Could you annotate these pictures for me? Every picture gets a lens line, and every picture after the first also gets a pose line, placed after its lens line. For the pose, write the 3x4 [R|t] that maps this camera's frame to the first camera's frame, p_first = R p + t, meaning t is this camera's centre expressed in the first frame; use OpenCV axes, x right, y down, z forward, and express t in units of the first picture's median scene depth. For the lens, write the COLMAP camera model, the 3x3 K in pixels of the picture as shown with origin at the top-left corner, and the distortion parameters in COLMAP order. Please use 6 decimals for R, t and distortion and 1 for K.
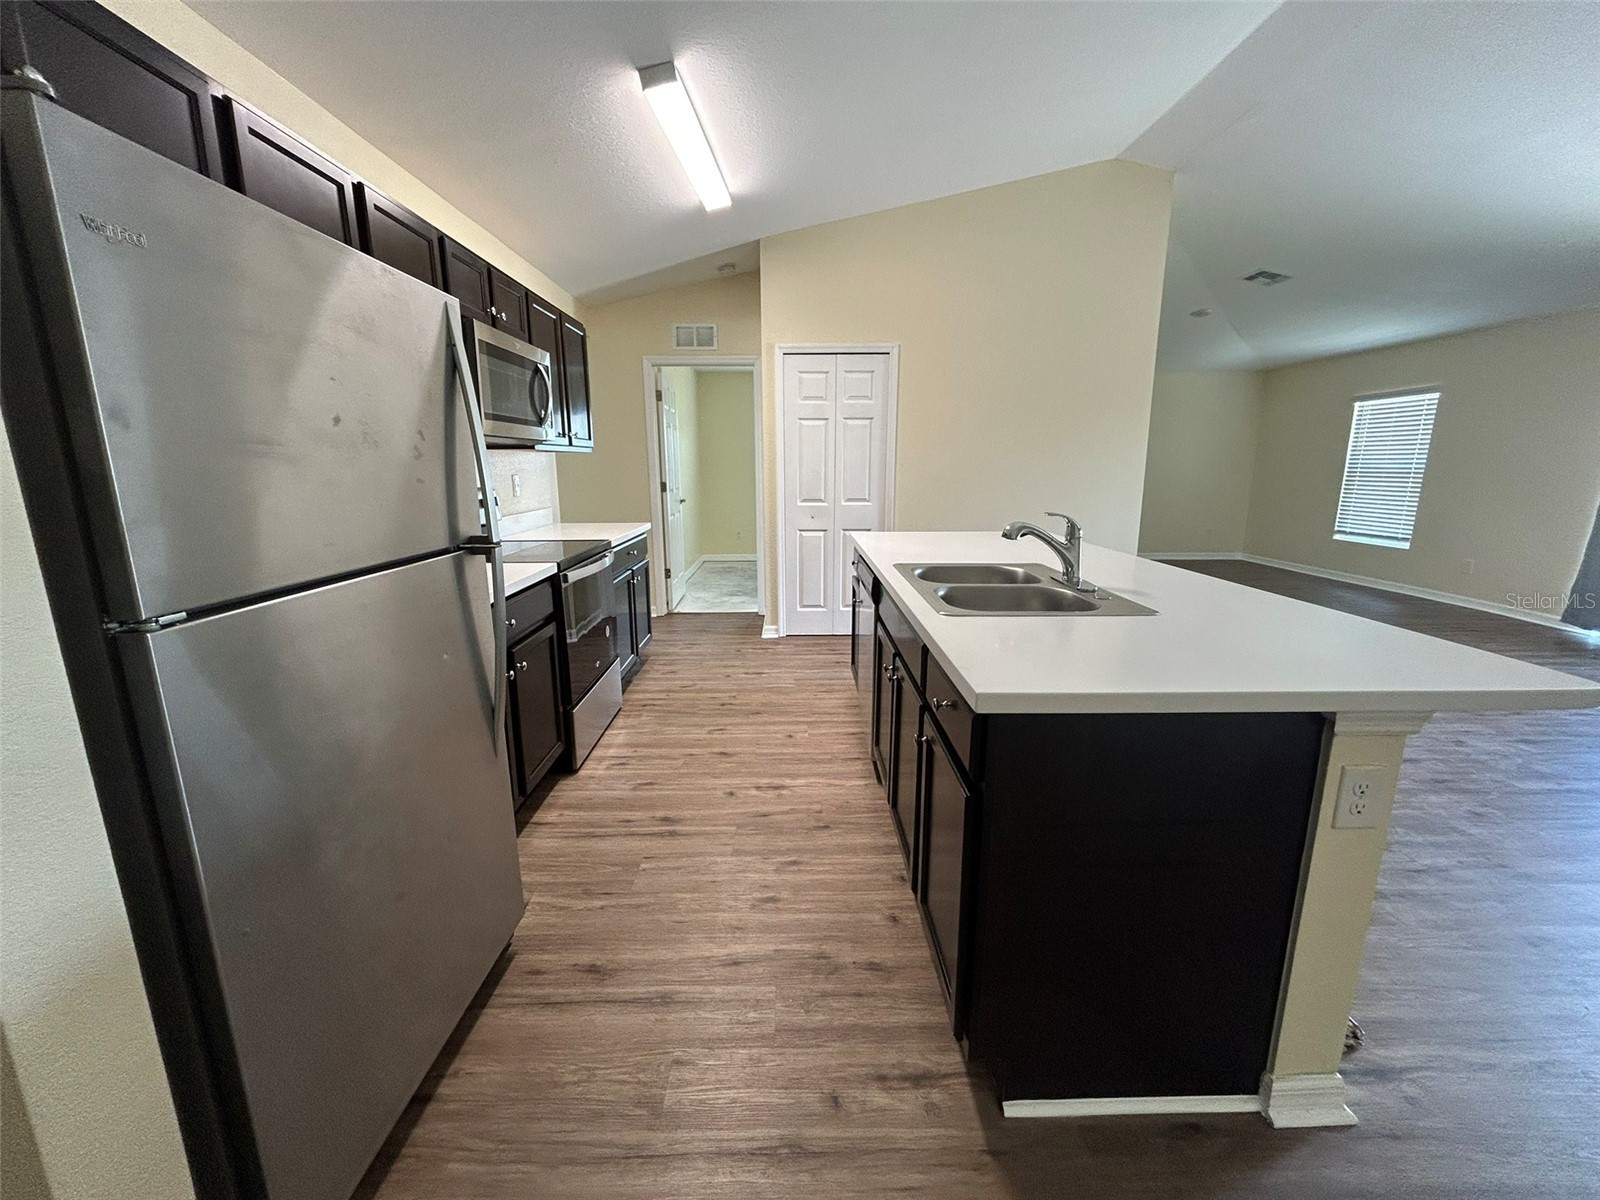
lens RADIAL K [[645.6, 0, 797.4], [0, 645.6, 597.2], [0, 0, 1]] dist [0.001125, -0.000111]
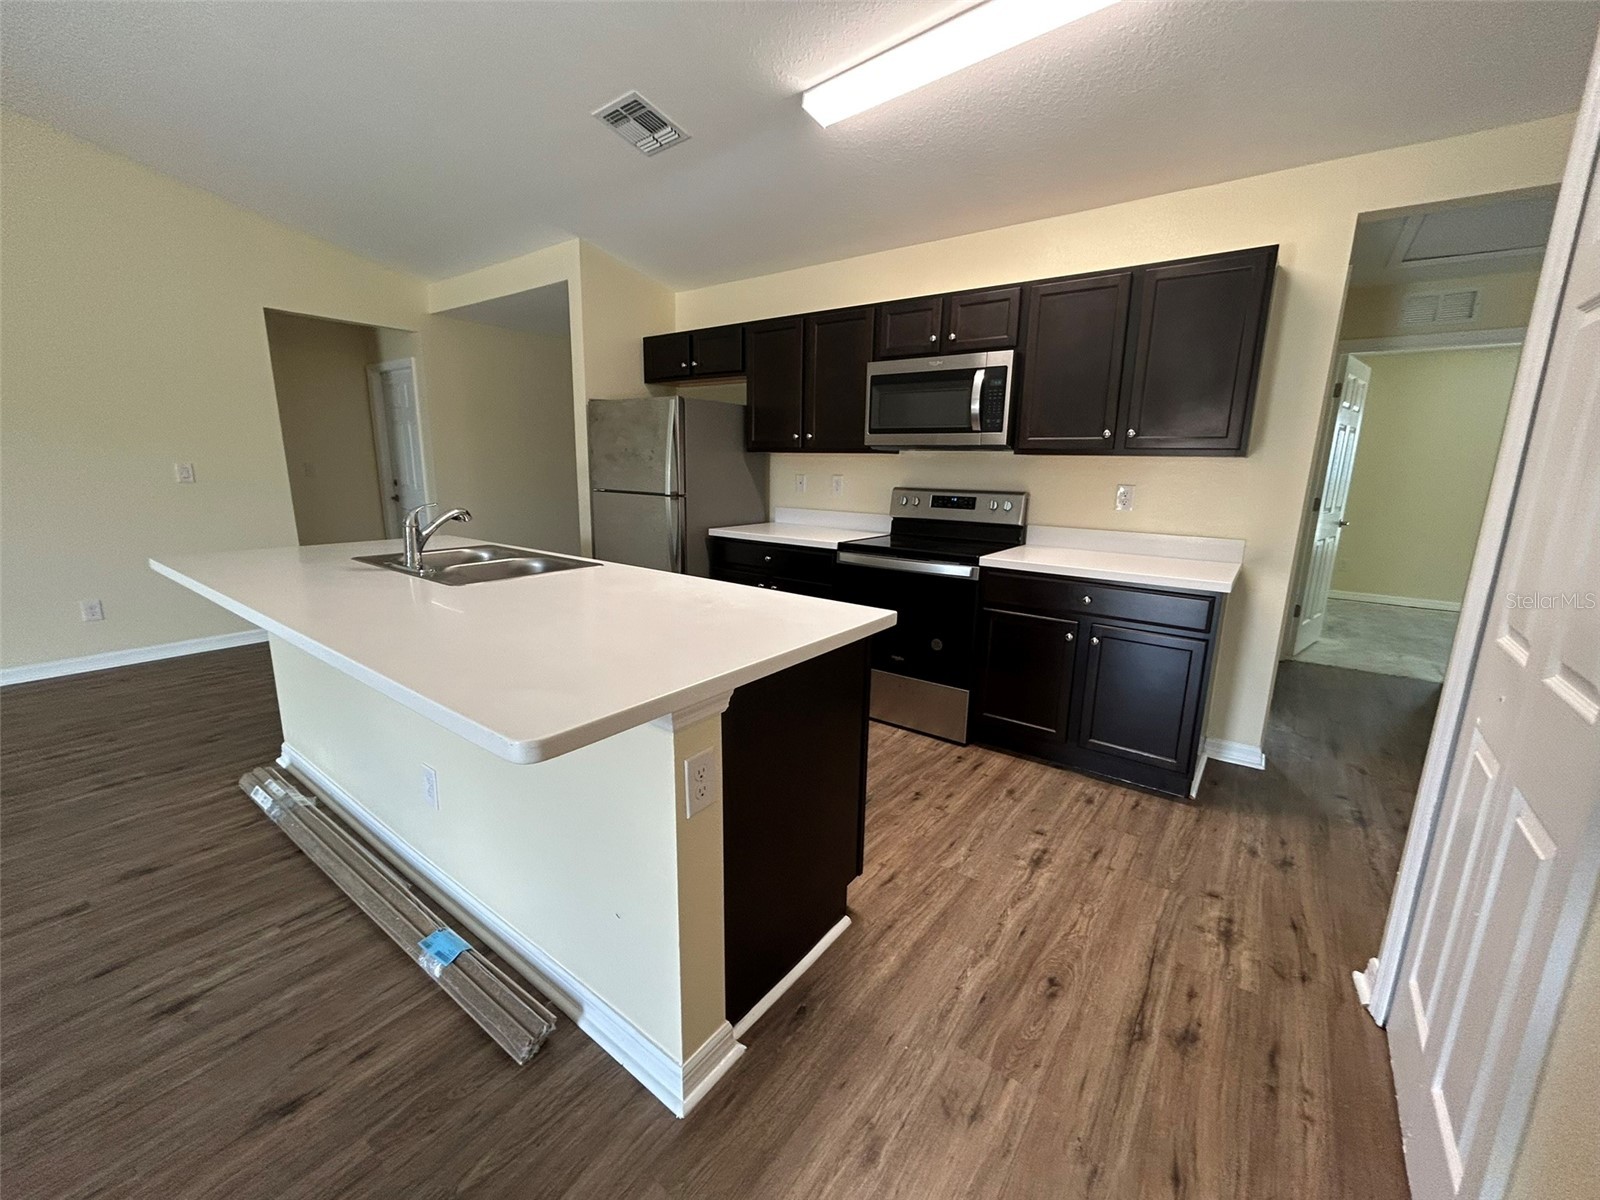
lens RADIAL K [[645.6, 0, 797.1], [0, 645.6, 597.7], [0, 0, 1]] dist [0.001125, -0.000111]
pose [[-0.607712, 0.156893, -0.778505, 0.552330], [-0.178266, 0.928325, 0.326243, -0.280797], [0.773891, 0.337043, -0.536185, 1.308783]]
